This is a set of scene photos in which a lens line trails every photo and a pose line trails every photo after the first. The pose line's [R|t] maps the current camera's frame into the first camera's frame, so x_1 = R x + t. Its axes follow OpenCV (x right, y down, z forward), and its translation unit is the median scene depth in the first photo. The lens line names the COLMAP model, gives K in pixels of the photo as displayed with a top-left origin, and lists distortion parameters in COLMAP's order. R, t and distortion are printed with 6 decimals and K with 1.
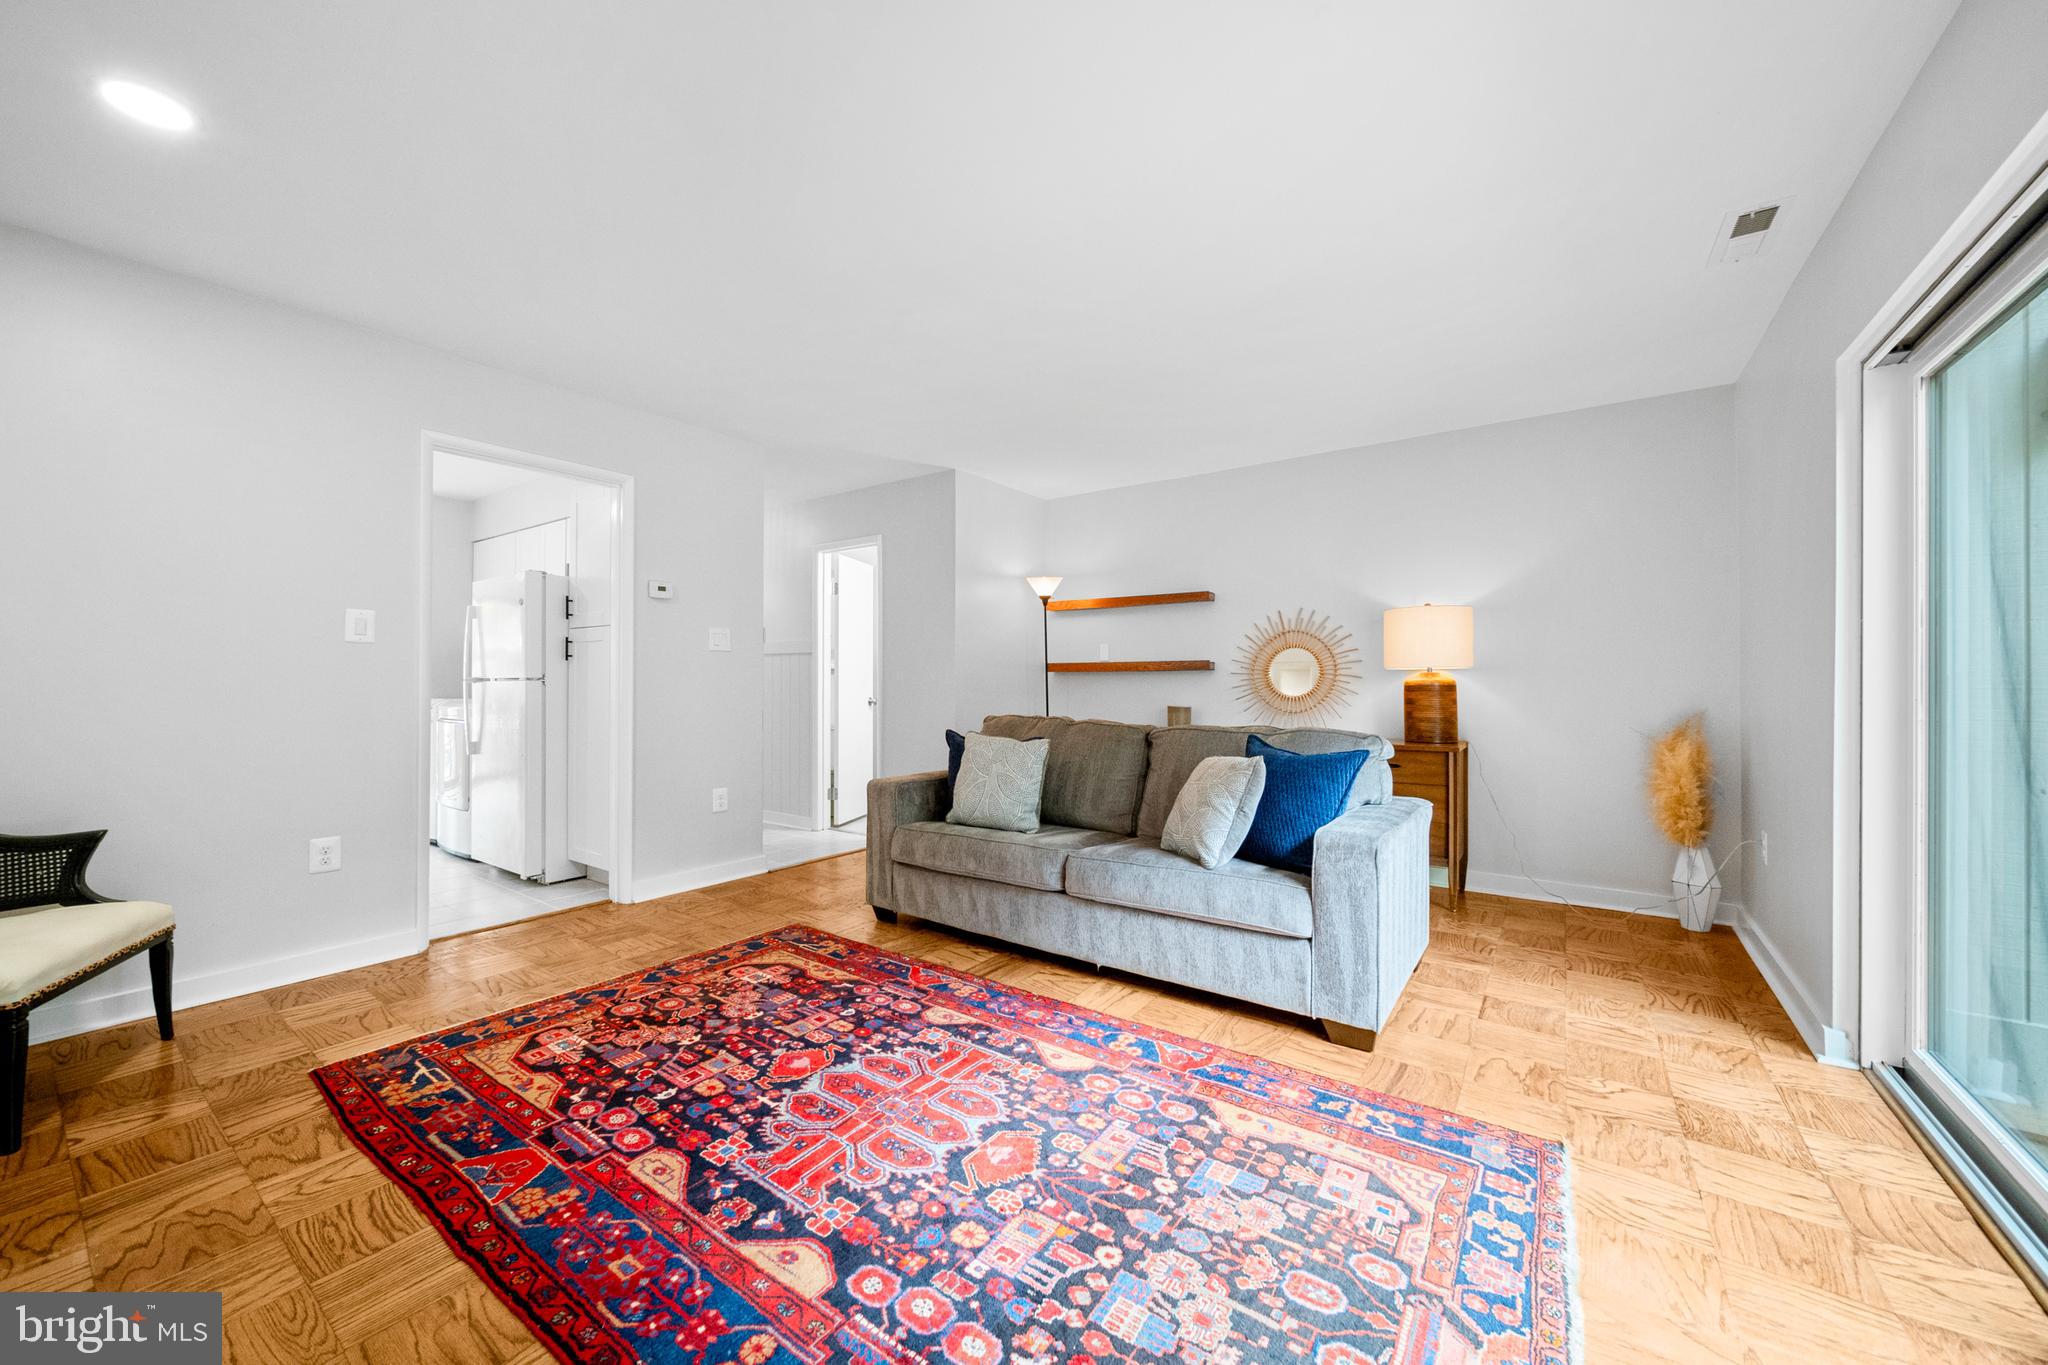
lens RADIAL K [[725.4, 0, 1024.0], [0, 725.4, 682.5], [0, 0, 1]] dist [-0.000539, -0.000331]
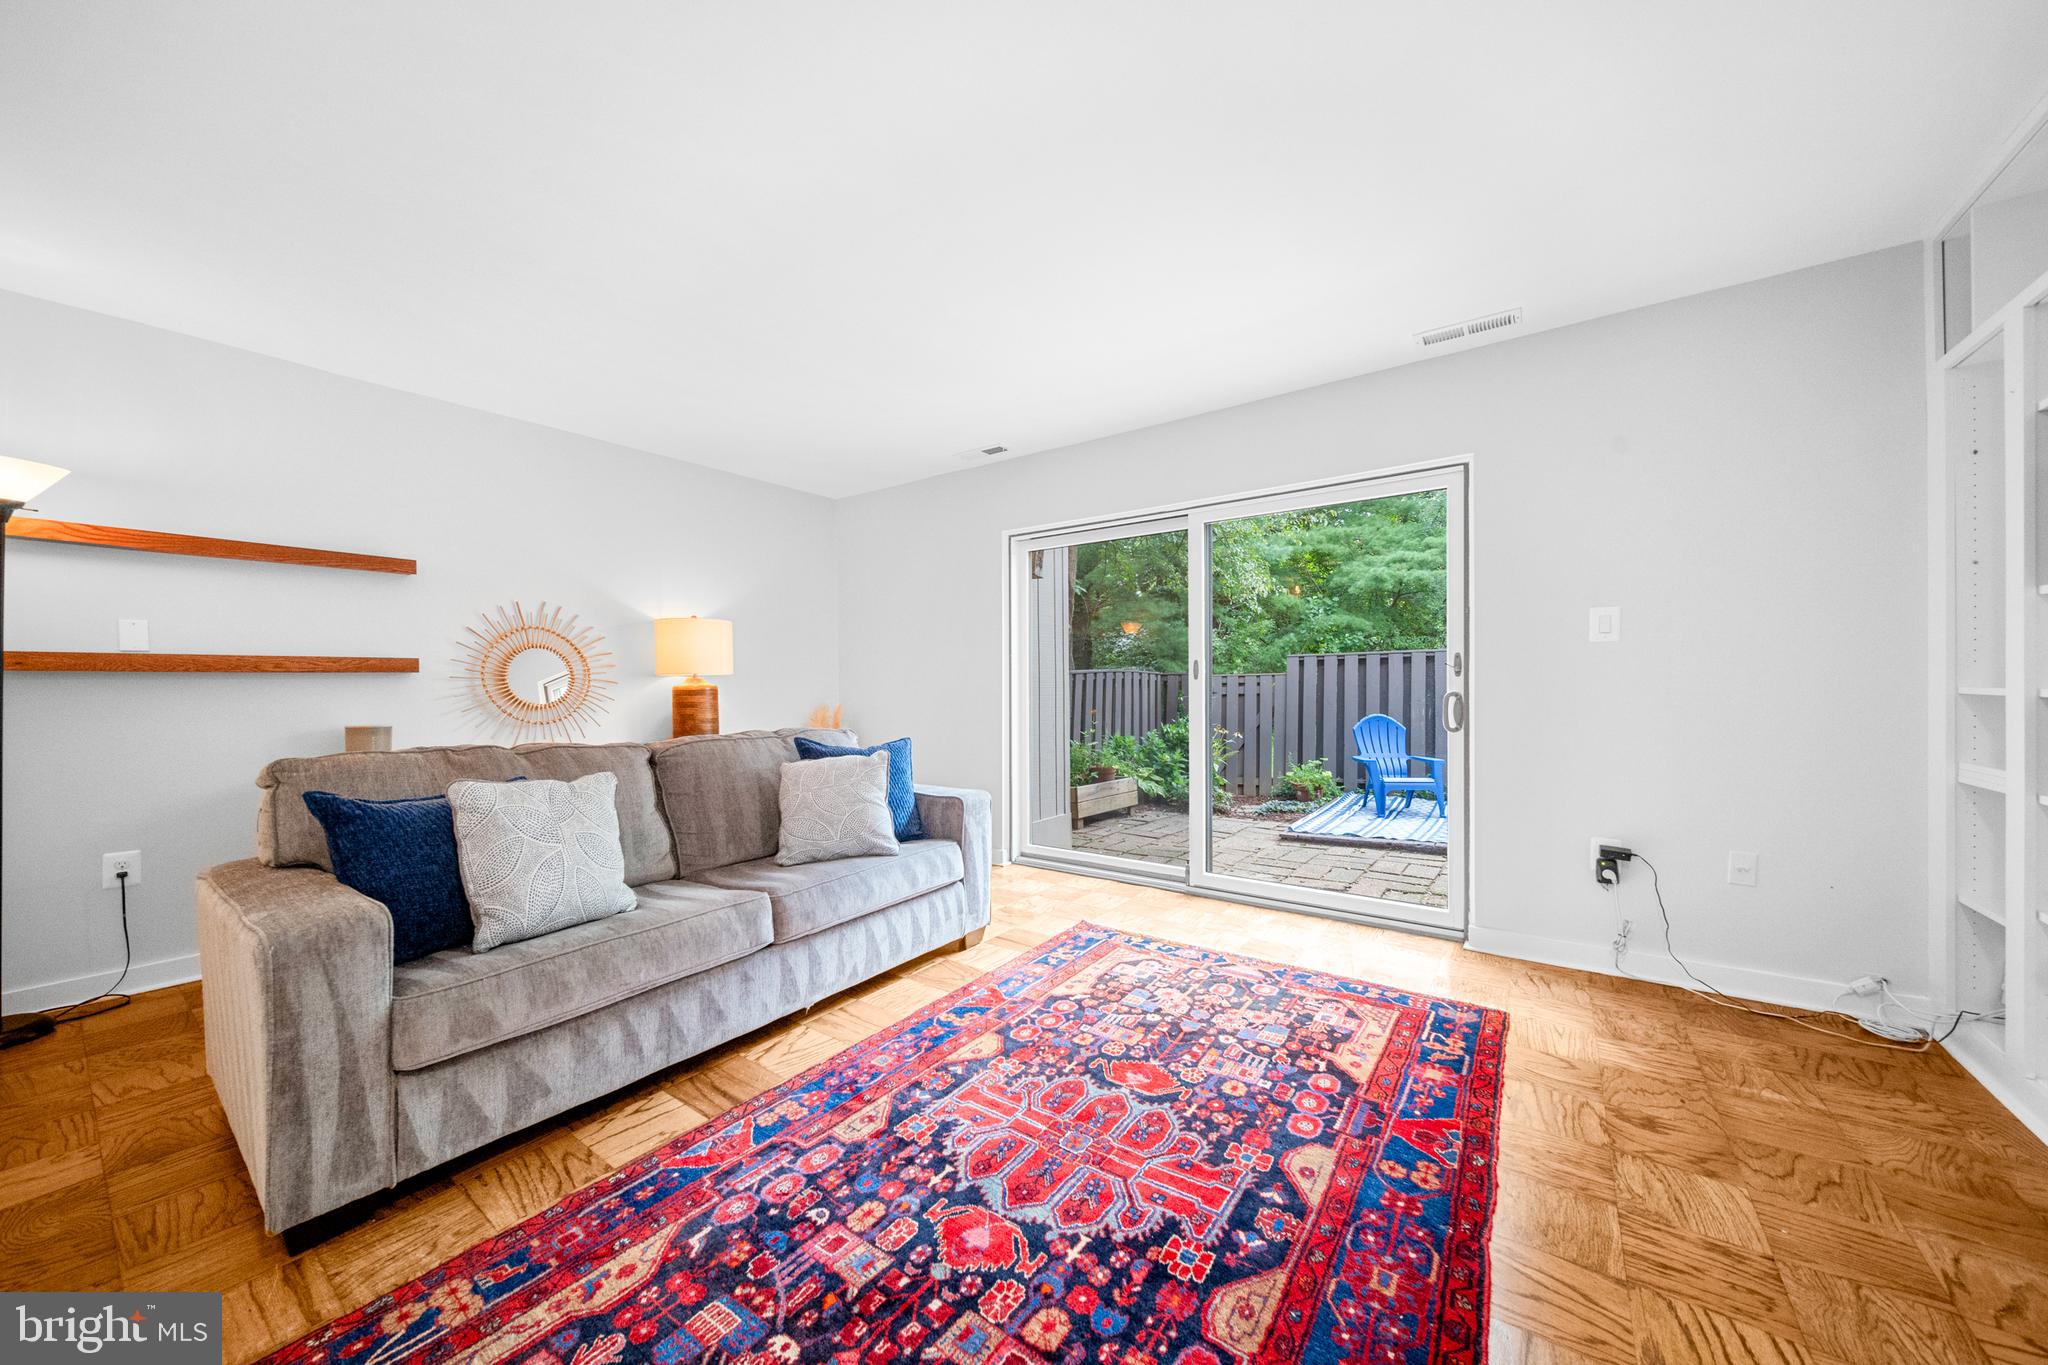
lens RADIAL K [[694.7, 0, 1024.0], [0, 694.7, 682.5], [0, 0, 1]] dist [-0.001999, -0.000242]
pose [[0.044448, 0.000294, 0.999012, -1.078142], [0.010902, 0.999940, -0.000779, -0.000911], [-0.998952, 0.010926, 0.044442, 1.029260]]
